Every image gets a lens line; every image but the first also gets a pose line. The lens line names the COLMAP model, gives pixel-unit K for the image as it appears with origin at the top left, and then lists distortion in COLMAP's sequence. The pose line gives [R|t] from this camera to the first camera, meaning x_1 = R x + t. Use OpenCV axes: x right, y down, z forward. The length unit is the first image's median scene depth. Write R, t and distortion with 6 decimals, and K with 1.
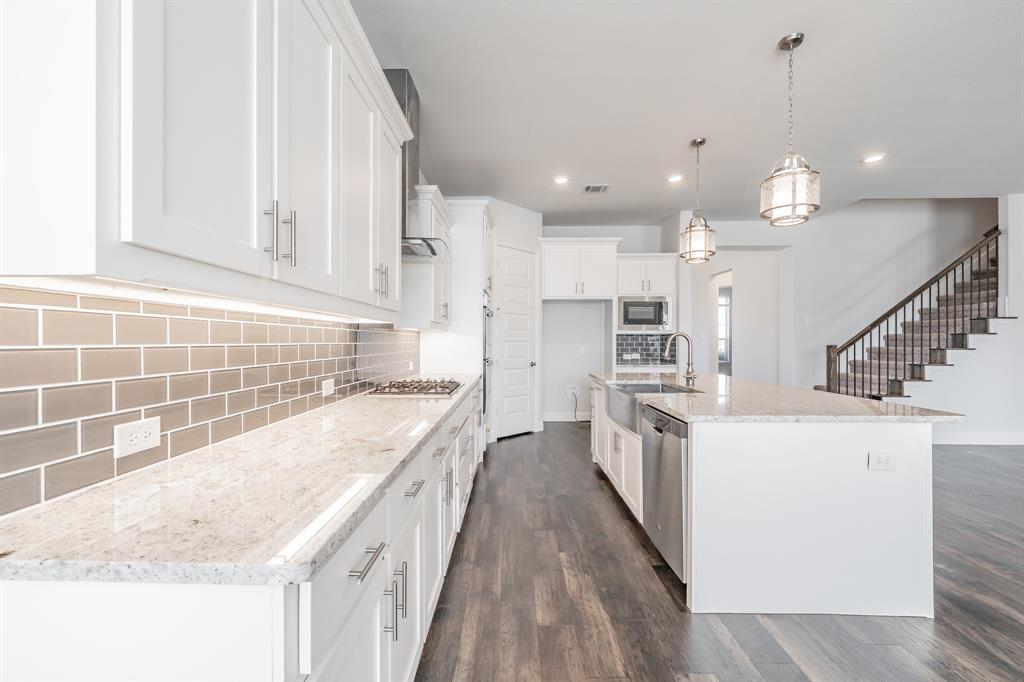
lens RADIAL K [[416.7, 0, 502.7], [0, 416.7, 341.5], [0, 0, 1]] dist [-0.003022, -0.001058]
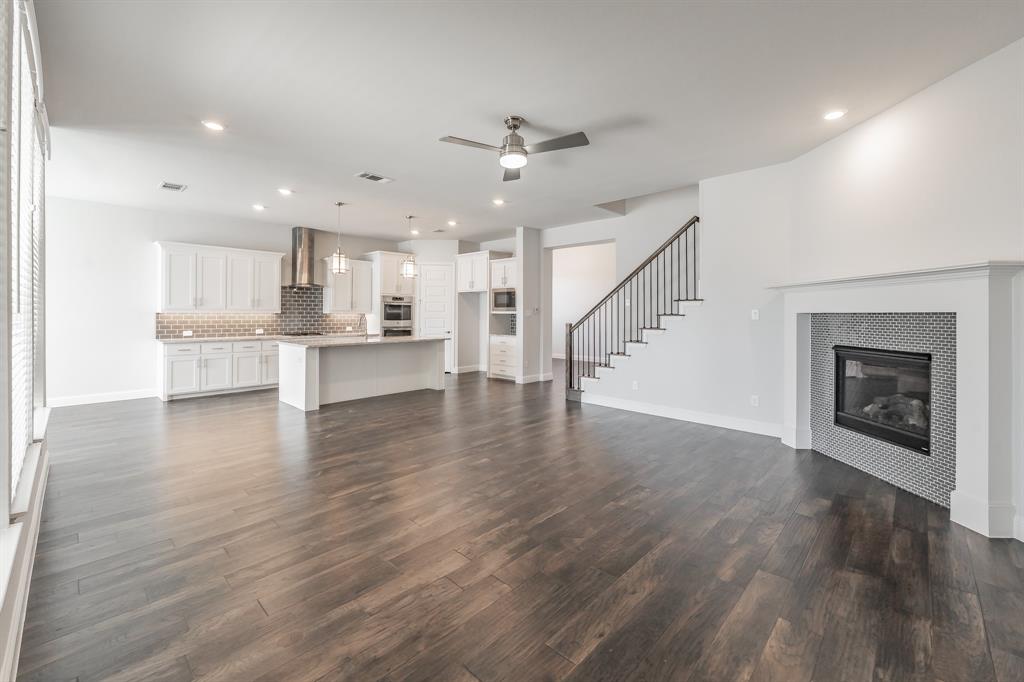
lens RADIAL K [[425.6, 0, 499.3], [0, 425.6, 310.3], [0, 0, 1]] dist [0.001903, 0.000060]
pose [[0.724950, -0.003844, -0.688791, 2.135025], [-0.003018, 0.999957, -0.008757, -0.027981], [0.688795, 0.008427, 0.724907, -0.148037]]
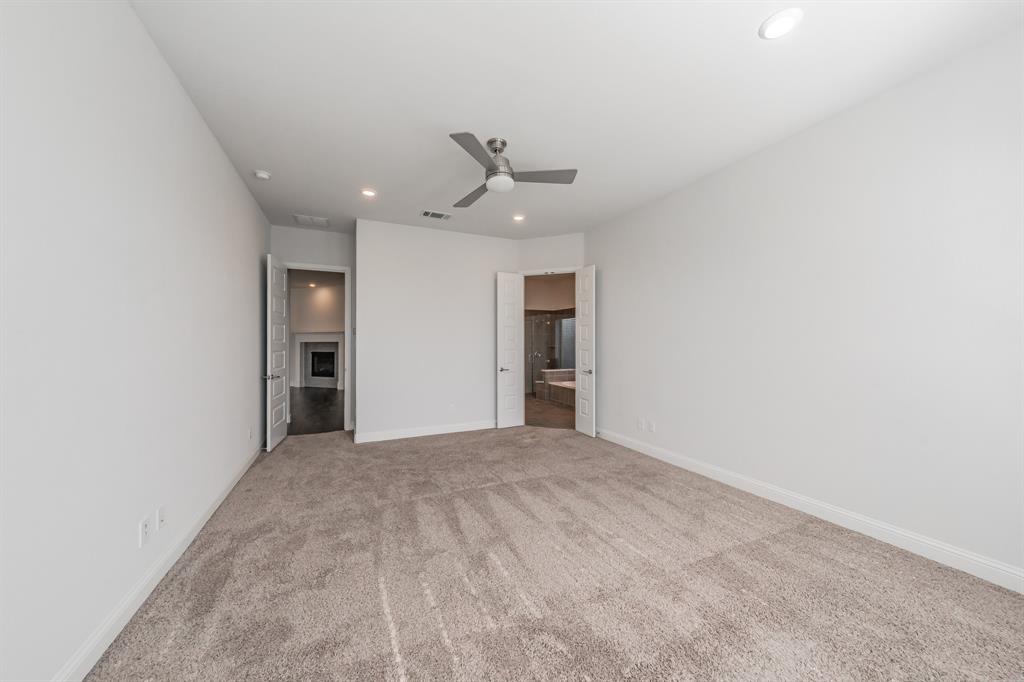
lens RADIAL K [[365.1, 0, 515.3], [0, 365.1, 343.8], [0, 0, 1]] dist [0.000655, -0.000084]
pose [[0.893463, -0.002489, 0.449130, 2.154082], [0.003408, 0.999993, -0.001238, -0.010892], [-0.449124, 0.002636, 0.893465, -2.175325]]
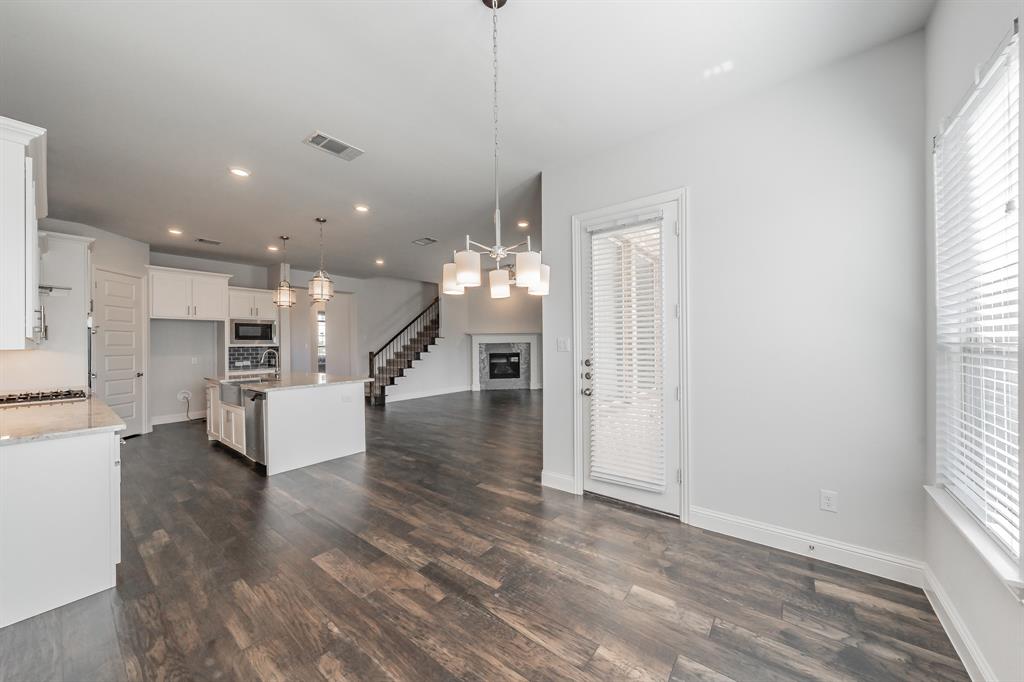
lens RADIAL K [[365.1, 0, 510.9], [0, 365.1, 342.8], [0, 0, 1]] dist [0.000655, -0.000084]
pose [[0.605466, -0.007035, 0.795840, -0.168581], [0.013118, 0.999913, -0.001141, -0.029269], [-0.795763, 0.011131, 0.605506, -0.652984]]
